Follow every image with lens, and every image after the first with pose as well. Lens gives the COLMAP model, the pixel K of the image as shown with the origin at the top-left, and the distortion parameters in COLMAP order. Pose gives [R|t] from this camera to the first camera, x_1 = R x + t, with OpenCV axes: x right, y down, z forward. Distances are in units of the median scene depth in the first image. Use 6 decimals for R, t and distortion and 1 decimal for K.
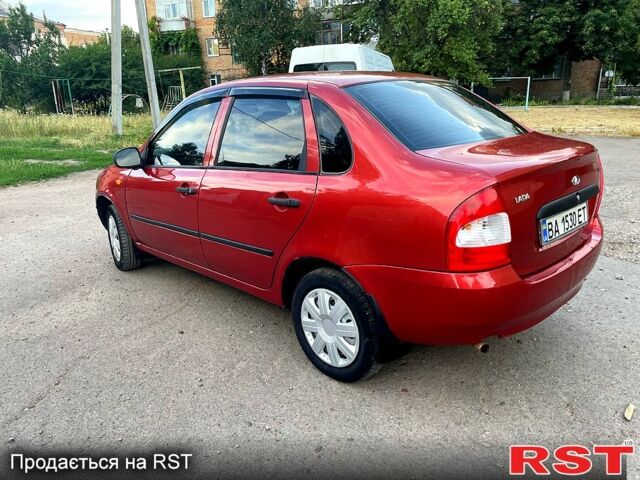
lens RADIAL K [[487.4, 0, 317.5], [0, 487.4, 241.2], [0, 0, 1]] dist [0.069462, -0.087786]
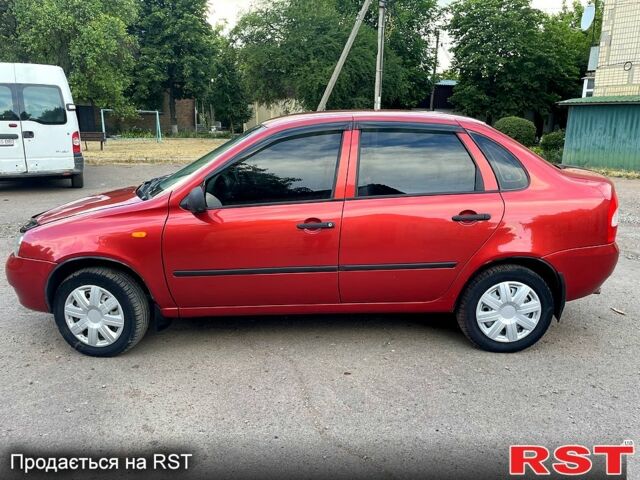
lens RADIAL K [[487.4, 0, 318.7], [0, 487.4, 240.7], [0, 0, 1]] dist [0.069462, -0.087786]
pose [[0.686106, -0.140764, 0.713754, -0.108264], [0.183957, 0.982787, 0.016990, -0.010462], [-0.703860, 0.119643, 0.700191, 0.039265]]
